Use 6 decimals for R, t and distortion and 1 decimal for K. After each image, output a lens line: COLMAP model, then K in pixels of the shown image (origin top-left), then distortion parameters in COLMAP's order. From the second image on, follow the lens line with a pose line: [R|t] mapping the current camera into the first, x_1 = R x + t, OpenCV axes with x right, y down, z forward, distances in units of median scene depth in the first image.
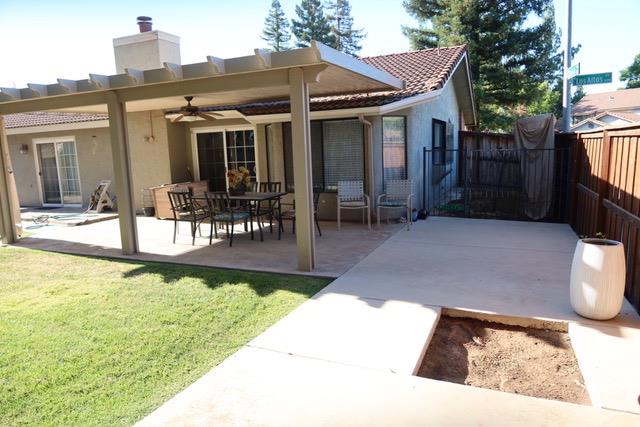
lens RADIAL K [[438.3, 0, 317.5], [0, 438.3, 215.0], [0, 0, 1]] dist [-0.021627, 0.003037]
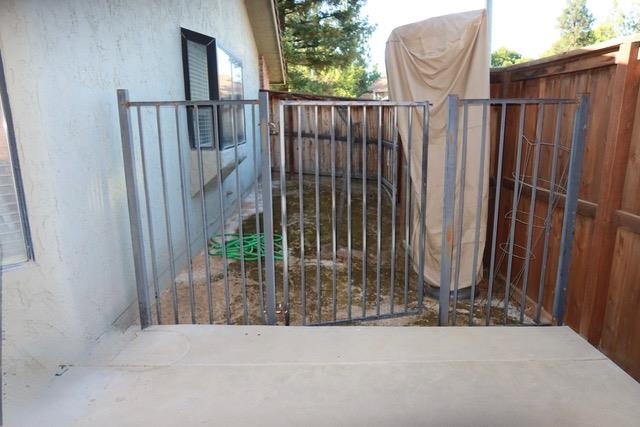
lens RADIAL K [[438.3, 0, 317.5], [0, 438.3, 215.0], [0, 0, 1]] dist [-0.021627, 0.003037]
pose [[0.913825, -0.064854, 0.400896, 0.046900], [0.043138, 0.997083, 0.062971, -0.016720], [-0.403811, -0.040250, 0.913957, 0.132833]]
